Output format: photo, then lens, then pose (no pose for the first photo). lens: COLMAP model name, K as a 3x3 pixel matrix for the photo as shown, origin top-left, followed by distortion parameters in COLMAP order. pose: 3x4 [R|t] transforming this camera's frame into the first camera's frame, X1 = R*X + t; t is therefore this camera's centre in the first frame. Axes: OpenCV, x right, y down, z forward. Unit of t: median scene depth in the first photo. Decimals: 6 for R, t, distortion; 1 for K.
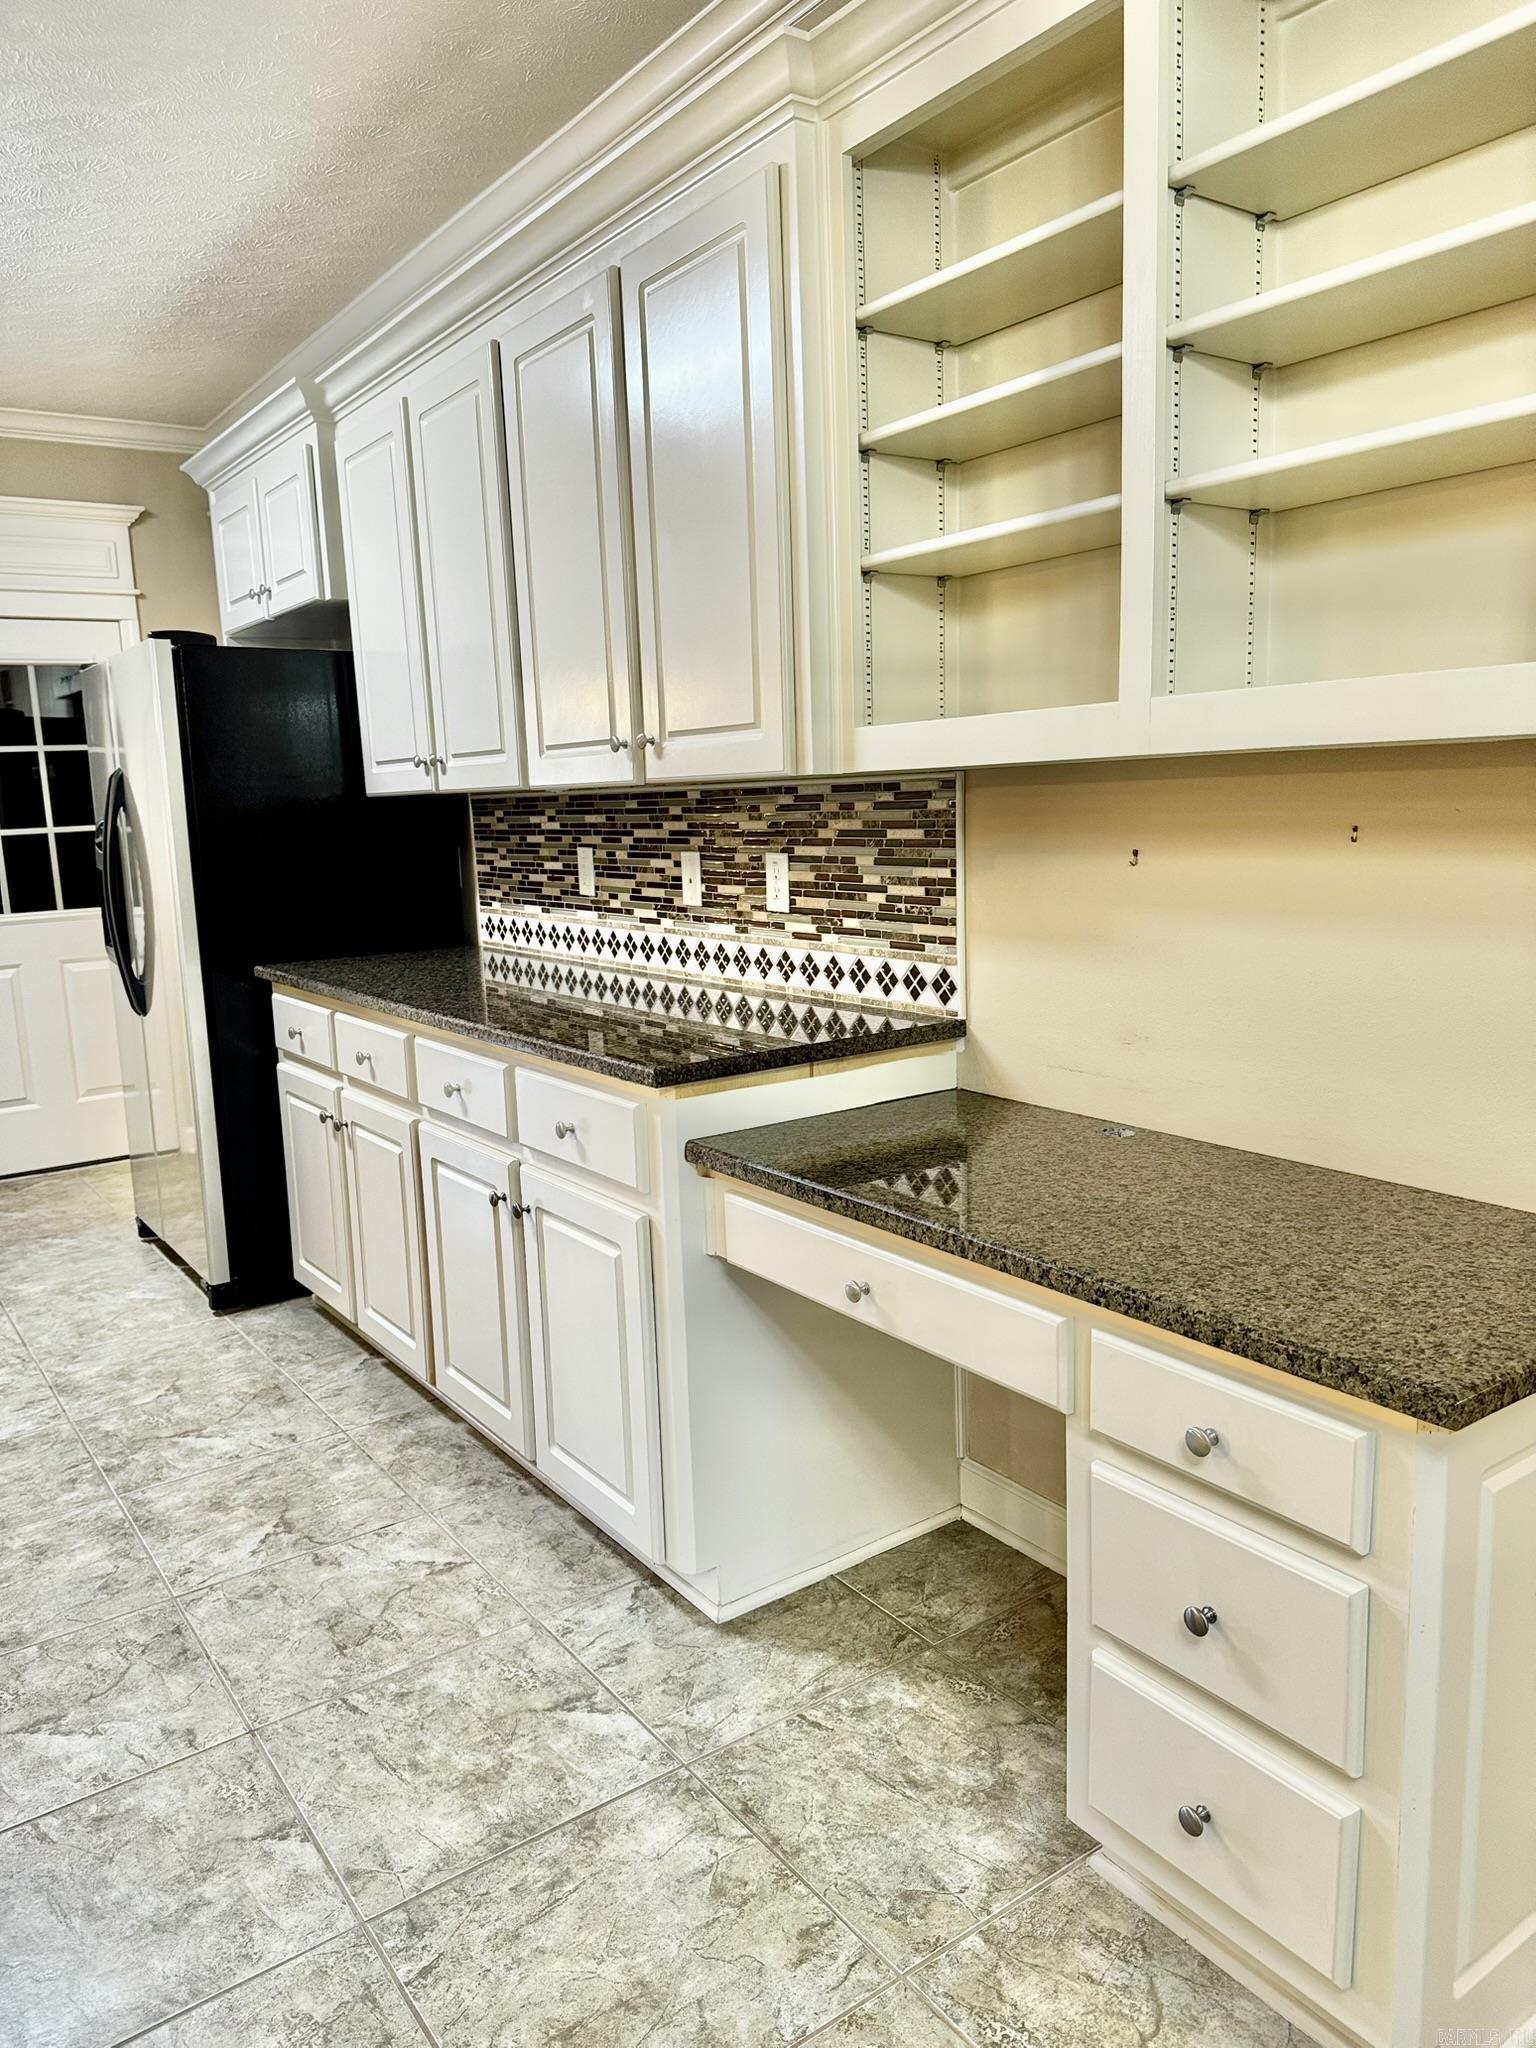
lens RADIAL K [[1445.8, 0, 767.9], [0, 1445.8, 1036.9], [0, 0, 1]] dist [0.046384, -0.059931]
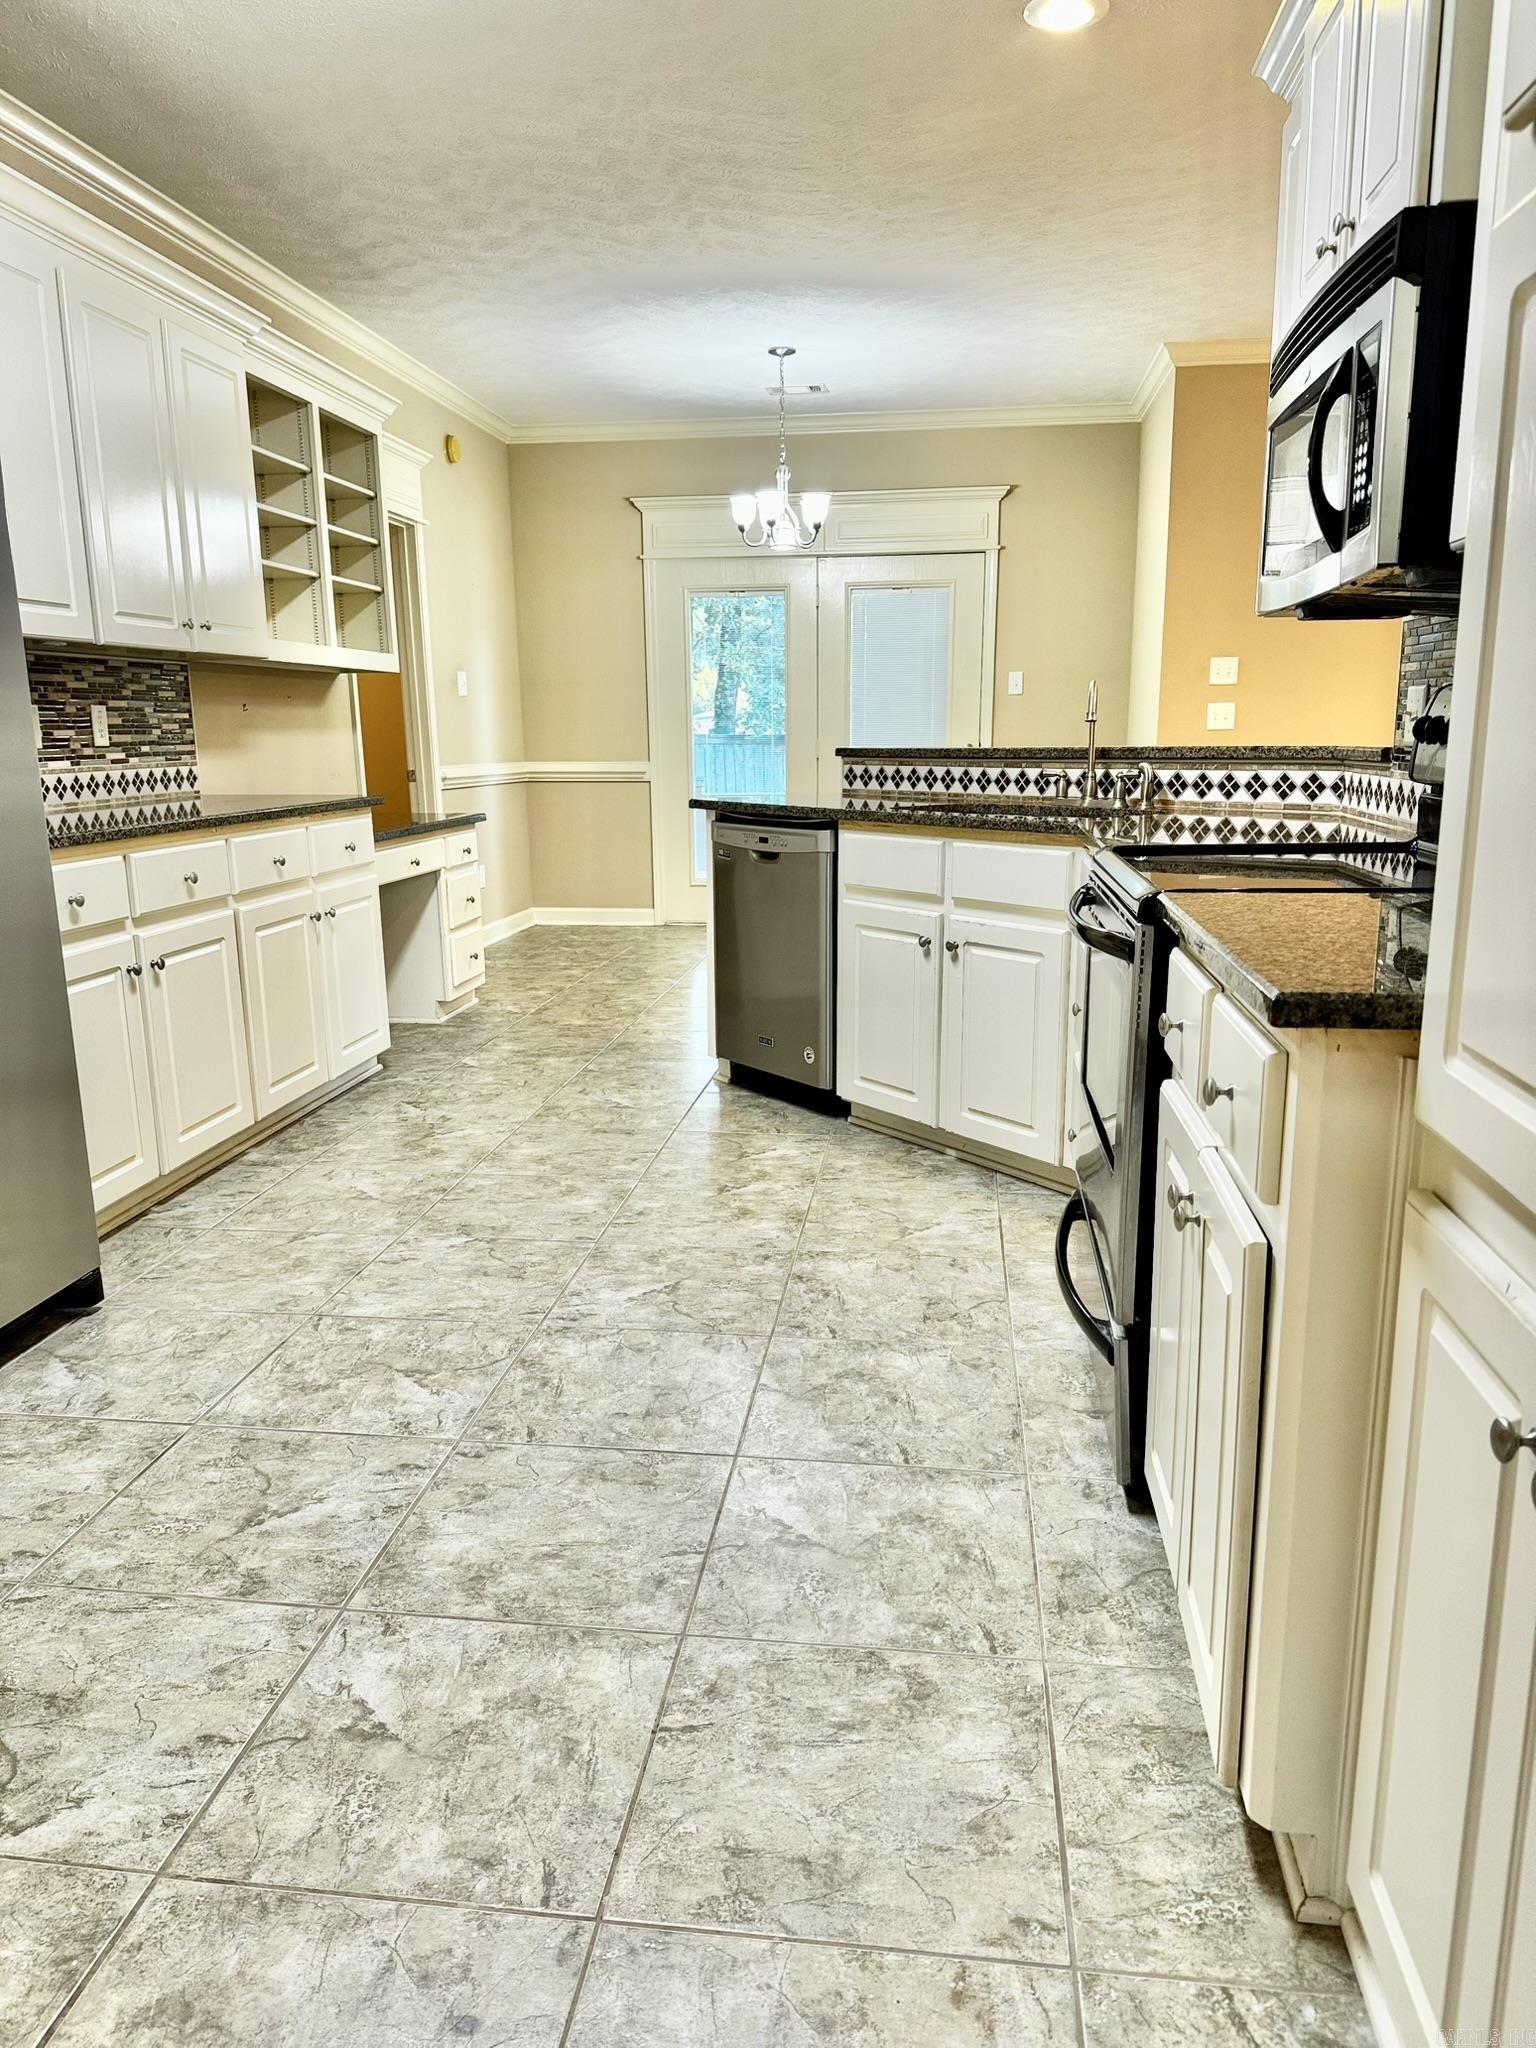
lens RADIAL K [[1445.8, 0, 767.9], [0, 1445.8, 1036.9], [0, 0, 1]] dist [0.046384, -0.059931]
pose [[-0.731005, -0.105306, 0.674198, -1.421463], [0.145991, 0.941008, 0.305272, -0.153321], [-0.666572, 0.321583, -0.672508, 1.552908]]
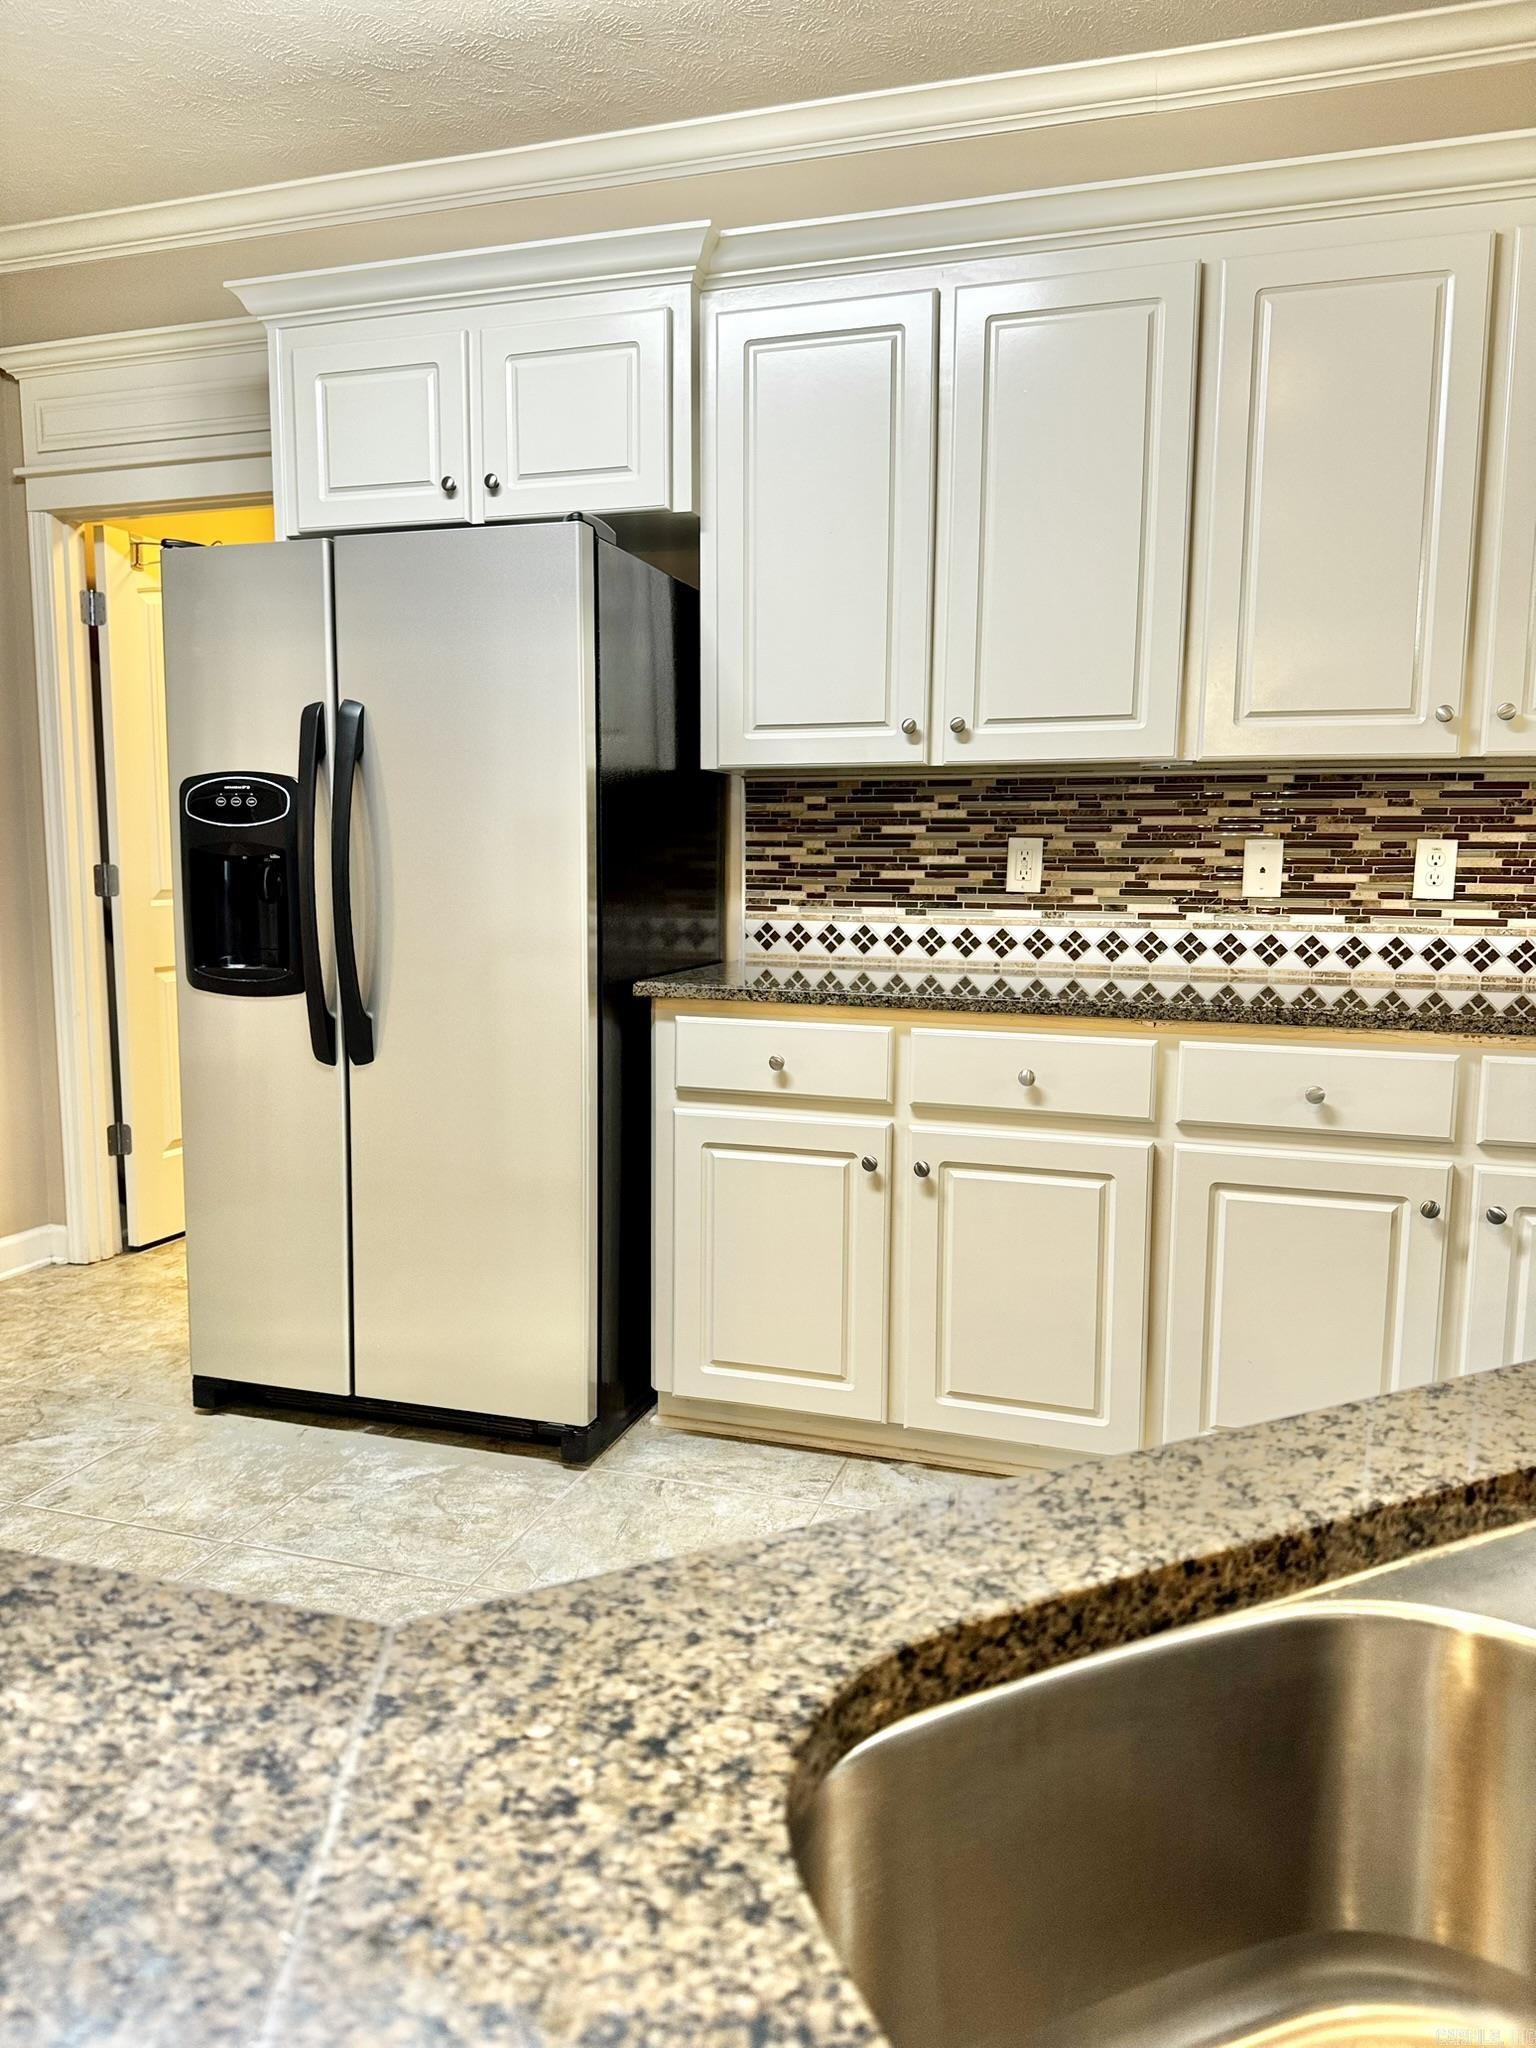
lens RADIAL K [[1436.9, 0, 763.2], [0, 1436.9, 1029.6], [0, 0, 1]] dist [0.164964, -0.301349]
pose [[0.805404, -0.037998, 0.591507, -0.911163], [0.064127, 0.997671, -0.023226, -0.003639], [-0.589247, 0.056638, 0.805966, 0.446334]]
